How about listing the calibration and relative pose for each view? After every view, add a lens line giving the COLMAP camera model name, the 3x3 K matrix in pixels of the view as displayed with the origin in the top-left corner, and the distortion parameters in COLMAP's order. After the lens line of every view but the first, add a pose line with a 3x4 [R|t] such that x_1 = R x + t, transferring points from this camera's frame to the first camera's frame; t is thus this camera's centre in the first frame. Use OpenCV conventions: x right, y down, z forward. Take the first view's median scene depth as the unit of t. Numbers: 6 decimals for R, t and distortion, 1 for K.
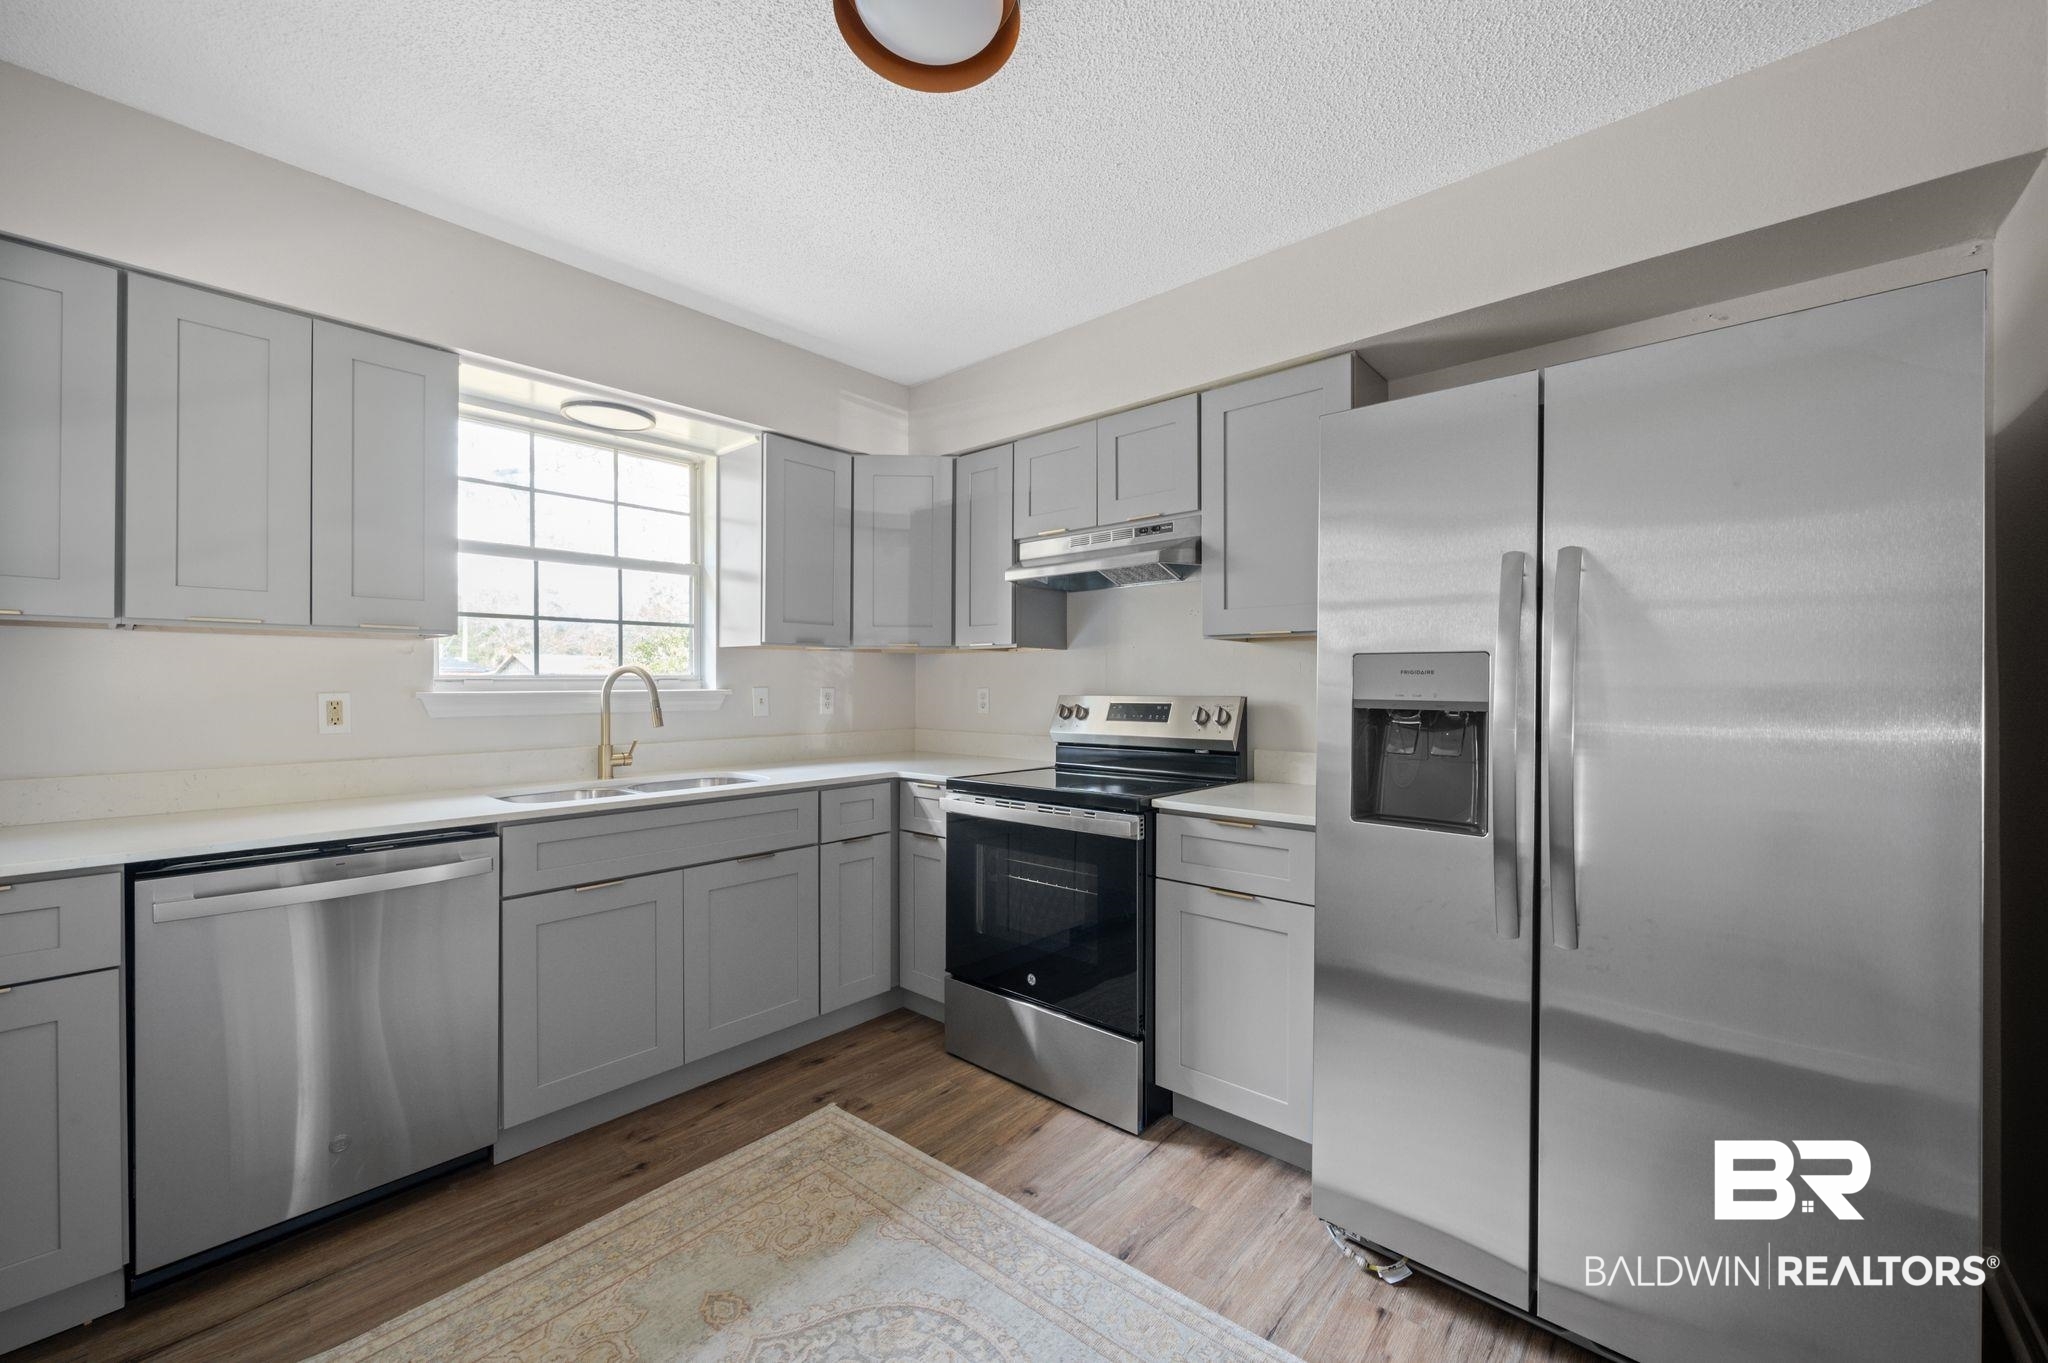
lens RADIAL K [[808.2, 0, 1024.0], [0, 808.2, 681.5], [0, 0, 1]] dist [-0.000029, 0.000072]
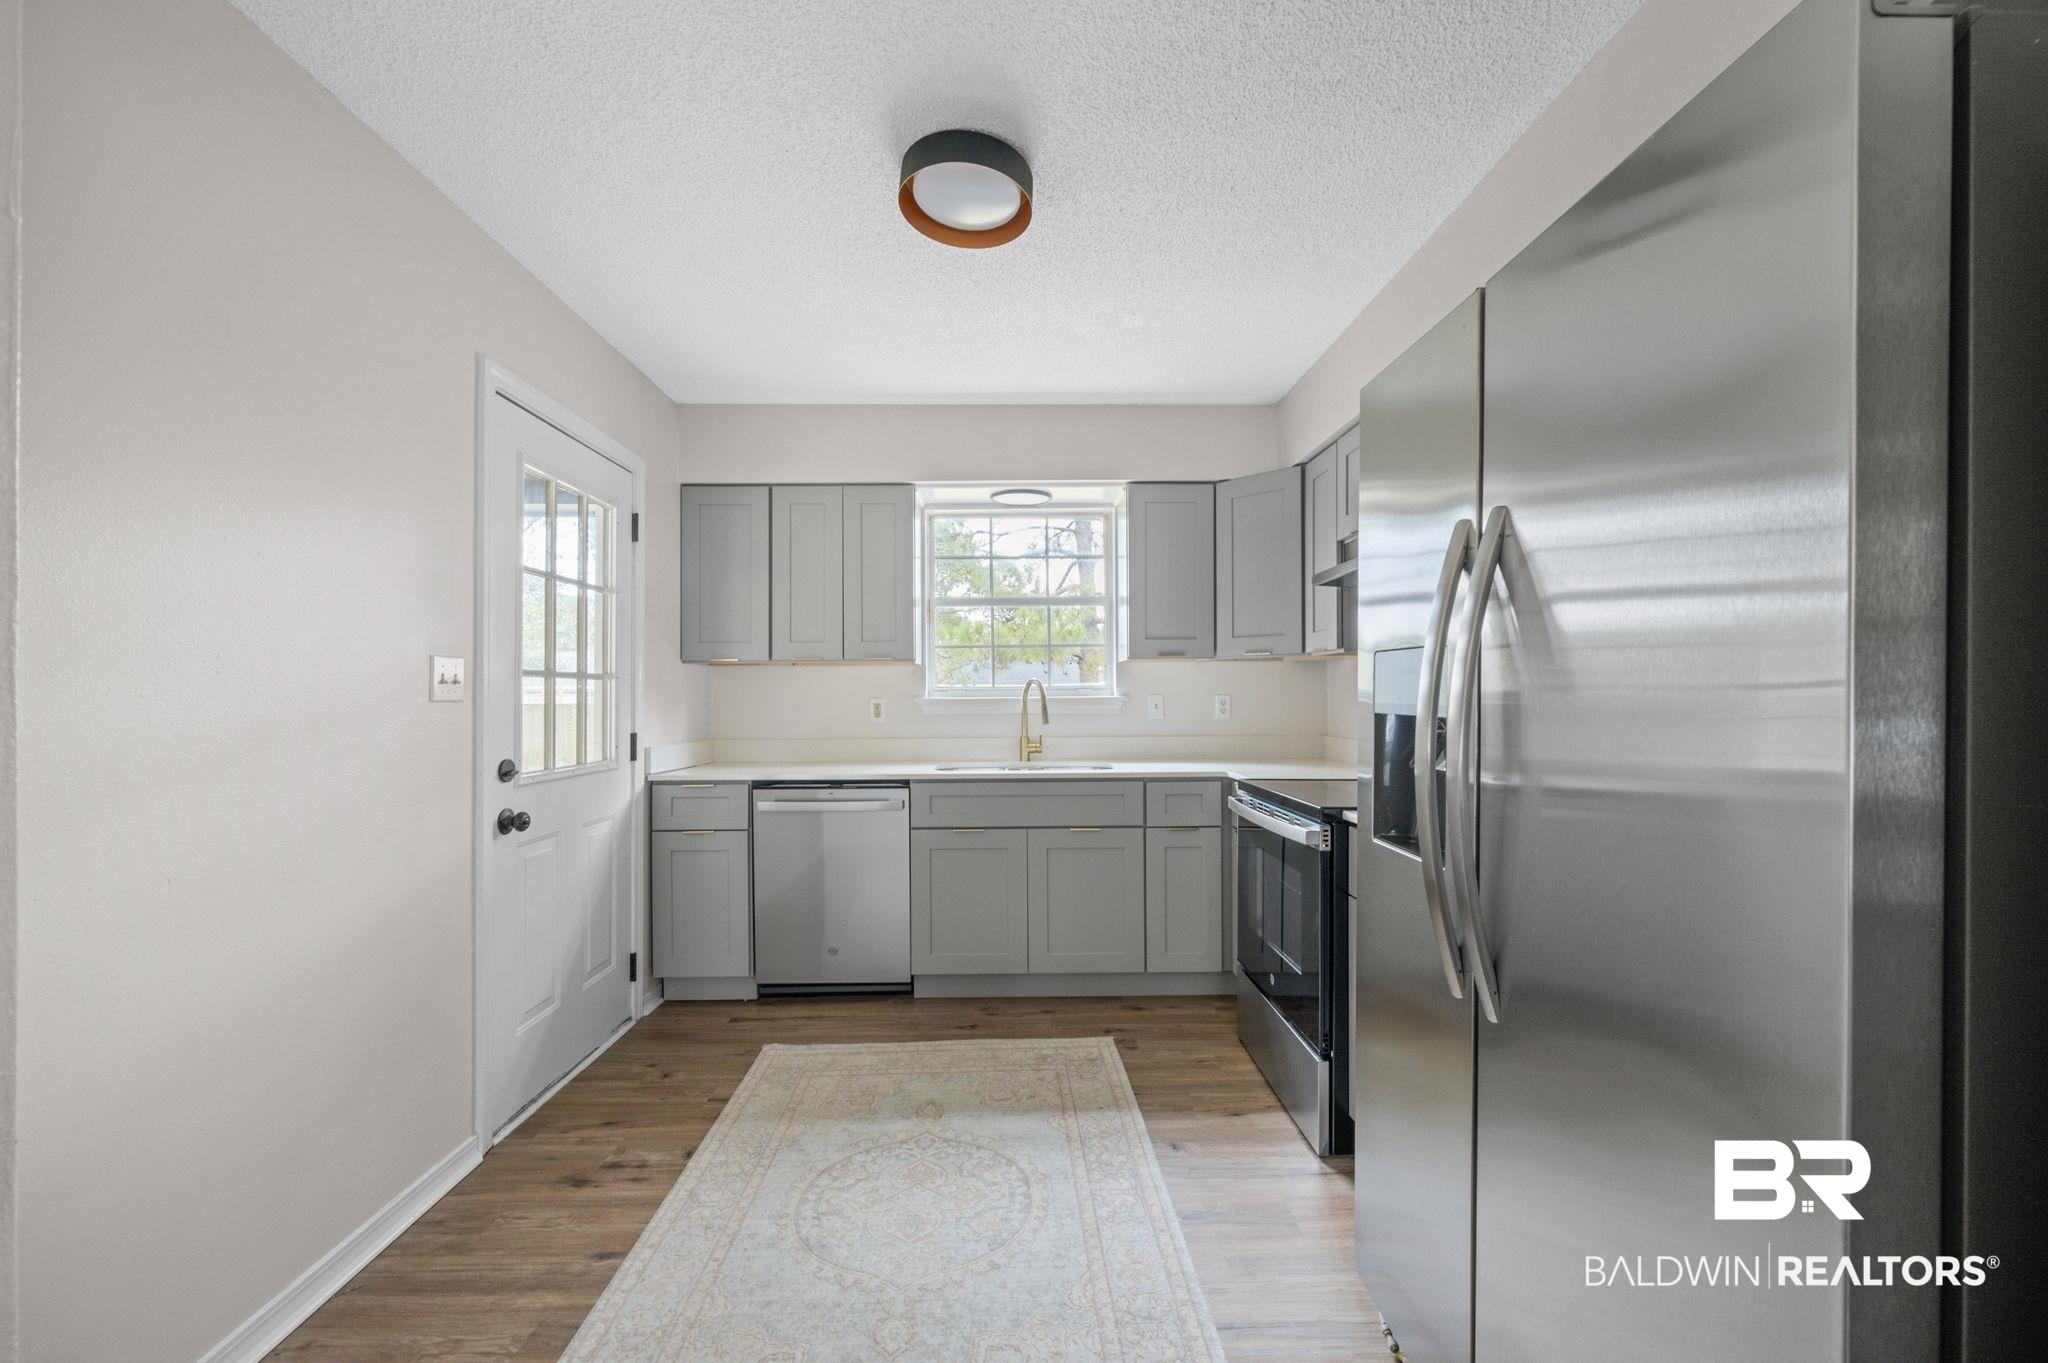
lens RADIAL K [[805.7, 0, 1017.2], [0, 805.7, 693.8], [0, 0, 1]] dist [0.000125, 0.000064]
pose [[0.670572, -0.005410, -0.741825, 0.607942], [0.007038, 0.999975, -0.000931, 0.008446], [0.741811, -0.004597, 0.670593, 0.091799]]
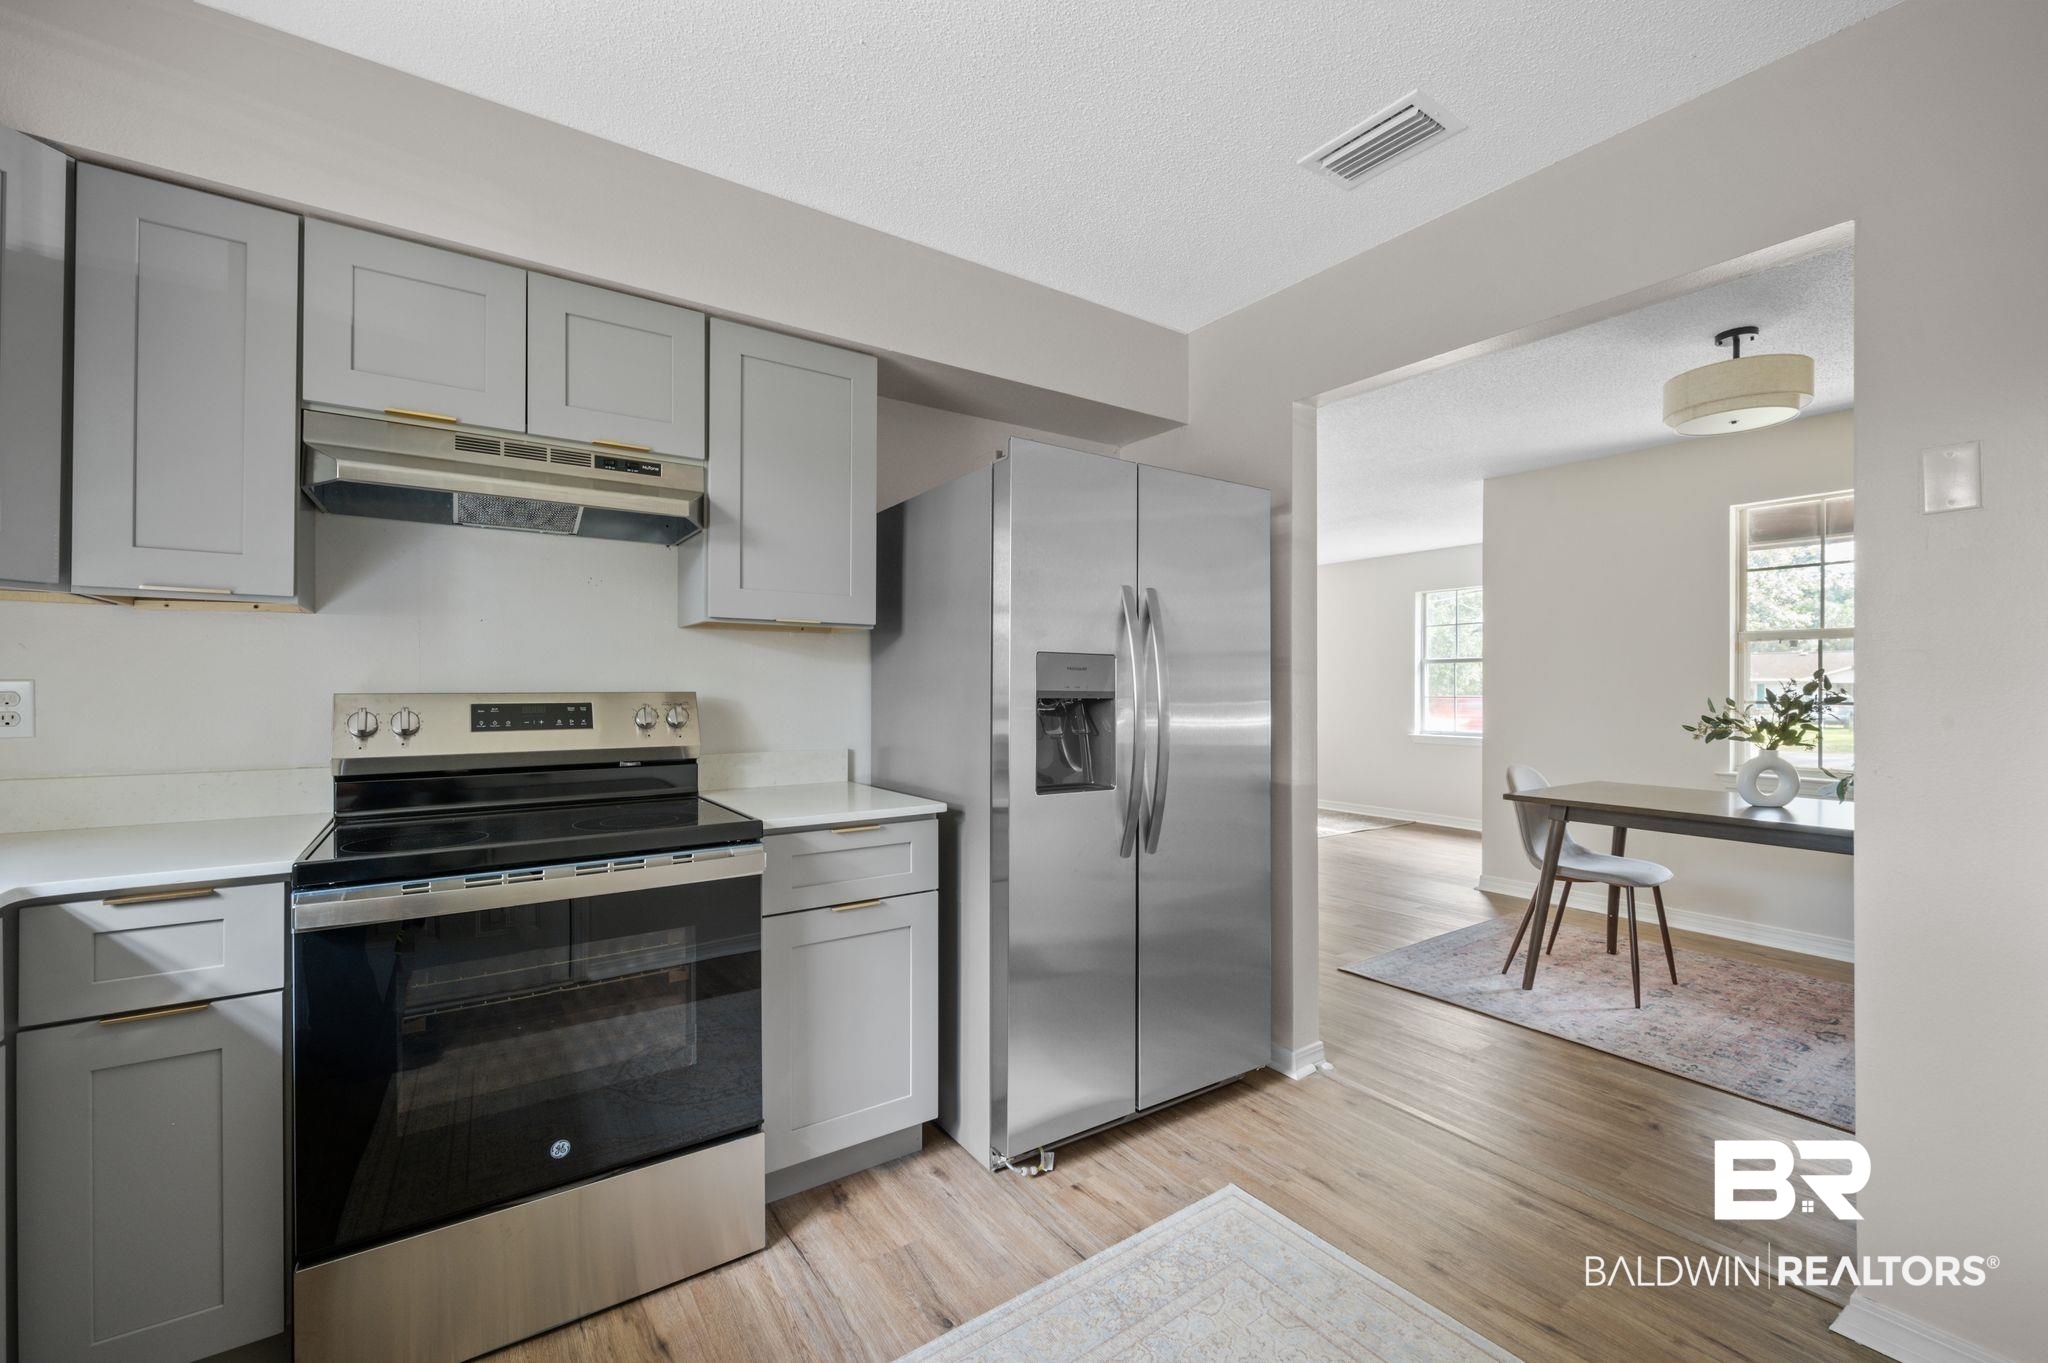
lens RADIAL K [[840.6, 0, 1024.0], [0, 840.6, 681.5], [0, 0, 1]] dist [-0.000968, 0.000002]
pose [[0.239792, 0.005142, 0.970811, -0.591447], [-0.007738, 0.999964, -0.003385, 0.009909], [-0.970793, -0.006700, 0.239824, 0.555975]]
